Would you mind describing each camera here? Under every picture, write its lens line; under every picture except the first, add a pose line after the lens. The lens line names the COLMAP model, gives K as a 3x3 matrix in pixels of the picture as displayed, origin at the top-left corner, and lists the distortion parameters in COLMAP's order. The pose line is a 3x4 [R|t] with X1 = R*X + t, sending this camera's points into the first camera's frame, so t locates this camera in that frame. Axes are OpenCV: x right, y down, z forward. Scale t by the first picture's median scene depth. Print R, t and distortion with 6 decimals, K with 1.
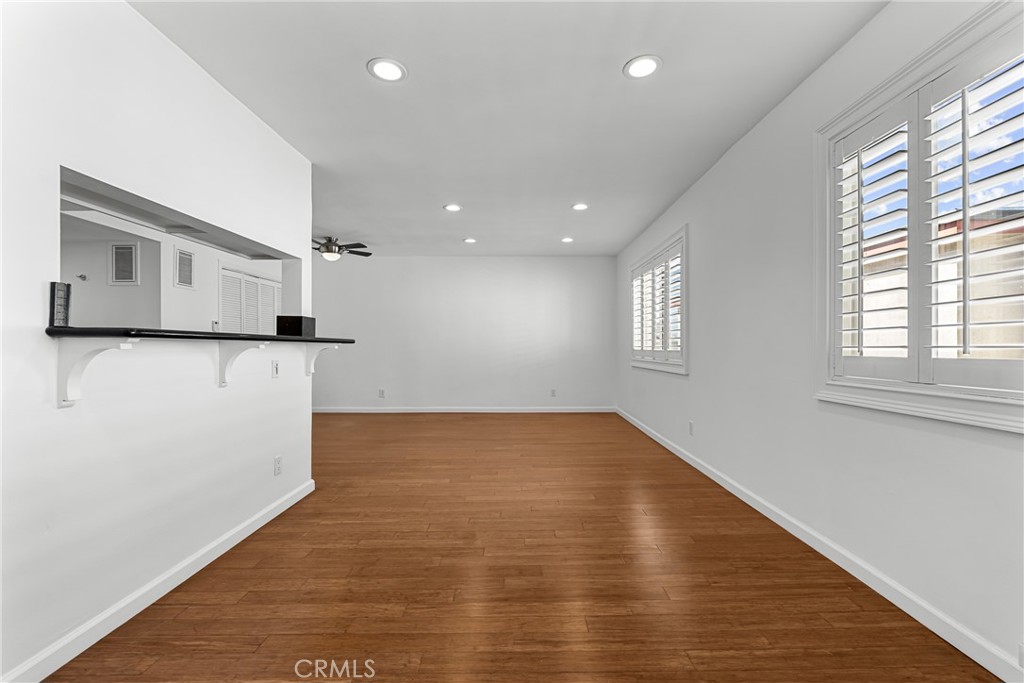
lens RADIAL K [[418.7, 0, 516.0], [0, 418.7, 343.0], [0, 0, 1]] dist [0.000136, -0.000180]
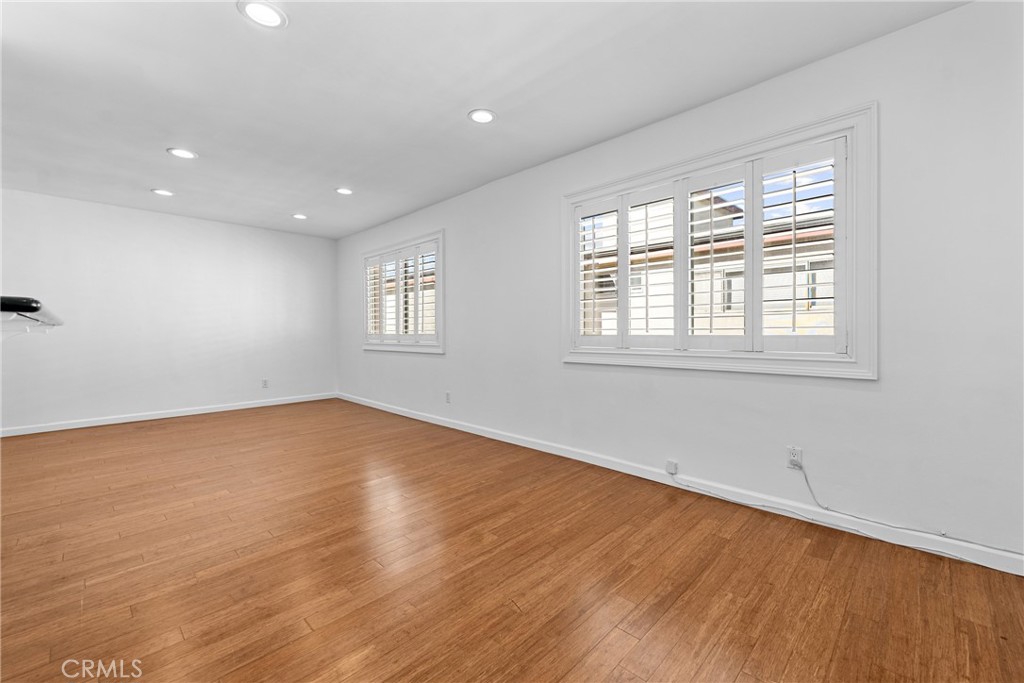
lens RADIAL K [[418.7, 0, 516.0], [0, 418.7, 343.0], [0, 0, 1]] dist [0.000136, -0.000180]
pose [[0.700130, -0.025775, 0.713550, -0.418700], [-0.000352, 0.999336, 0.036443, 0.000703], [-0.714016, -0.025767, 0.699655, 0.009286]]
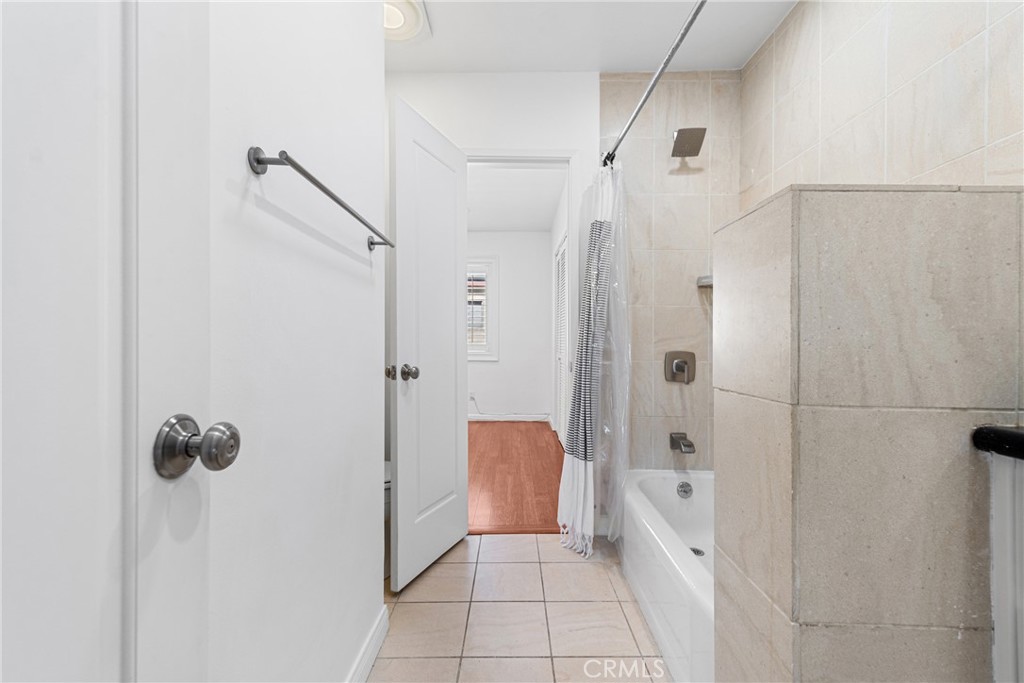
lens RADIAL K [[418.7, 0, 516.0], [0, 418.7, 343.0], [0, 0, 1]] dist [0.000136, -0.000180]
pose [[-0.010570, 0.002793, 0.999940, -1.350621], [-0.006733, 0.999973, -0.002864, 0.009812], [-0.999921, -0.006763, -0.010551, 0.001910]]
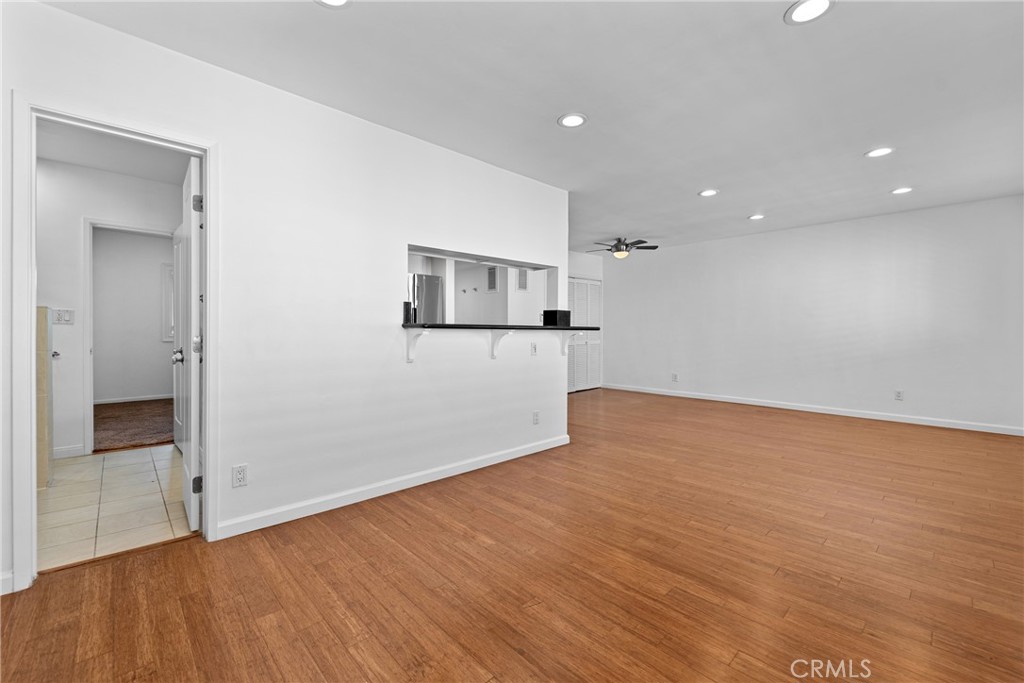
lens RADIAL K [[415.2, 0, 514.0], [0, 415.2, 331.1], [0, 0, 1]] dist [-0.002119, -0.000479]
pose [[0.692654, 0.002463, -0.721266, 0.379760], [0.002791, 0.999978, 0.006095, -0.006299], [0.721265, -0.006234, 0.692631, -0.018330]]
